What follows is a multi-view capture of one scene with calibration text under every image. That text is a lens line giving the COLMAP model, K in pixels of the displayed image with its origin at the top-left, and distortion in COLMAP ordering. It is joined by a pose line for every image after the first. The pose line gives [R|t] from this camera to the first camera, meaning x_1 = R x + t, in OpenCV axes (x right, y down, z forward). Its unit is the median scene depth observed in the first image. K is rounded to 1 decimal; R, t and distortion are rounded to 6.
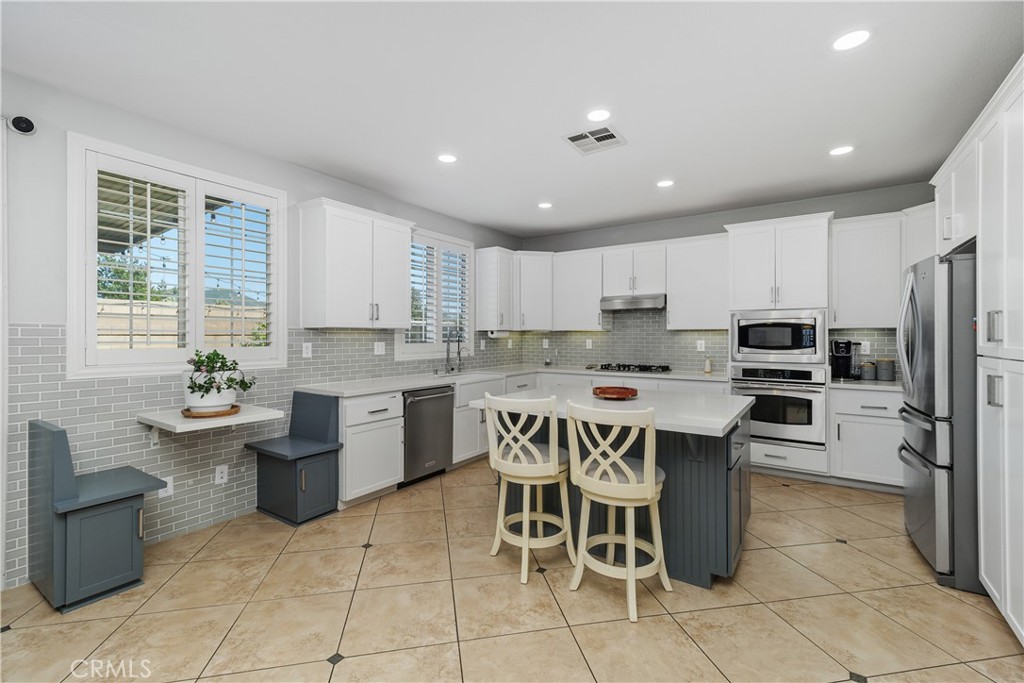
lens RADIAL K [[449.2, 0, 510.3], [0, 449.2, 335.3], [0, 0, 1]] dist [0.015937, -0.001595]
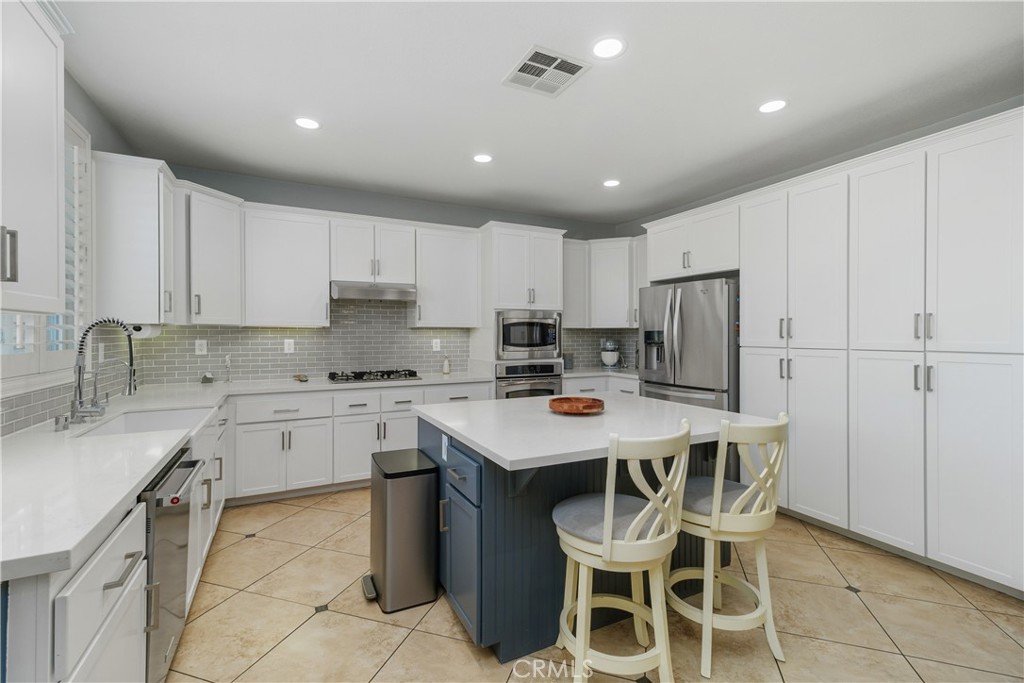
lens RADIAL K [[449.2, 0, 508.9], [0, 449.2, 337.9], [0, 0, 1]] dist [0.015937, -0.001595]
pose [[0.486765, -0.009916, 0.873477, -0.360174], [-0.000419, 0.999933, 0.011585, -0.002489], [-0.873533, -0.006005, 0.486728, 0.495569]]
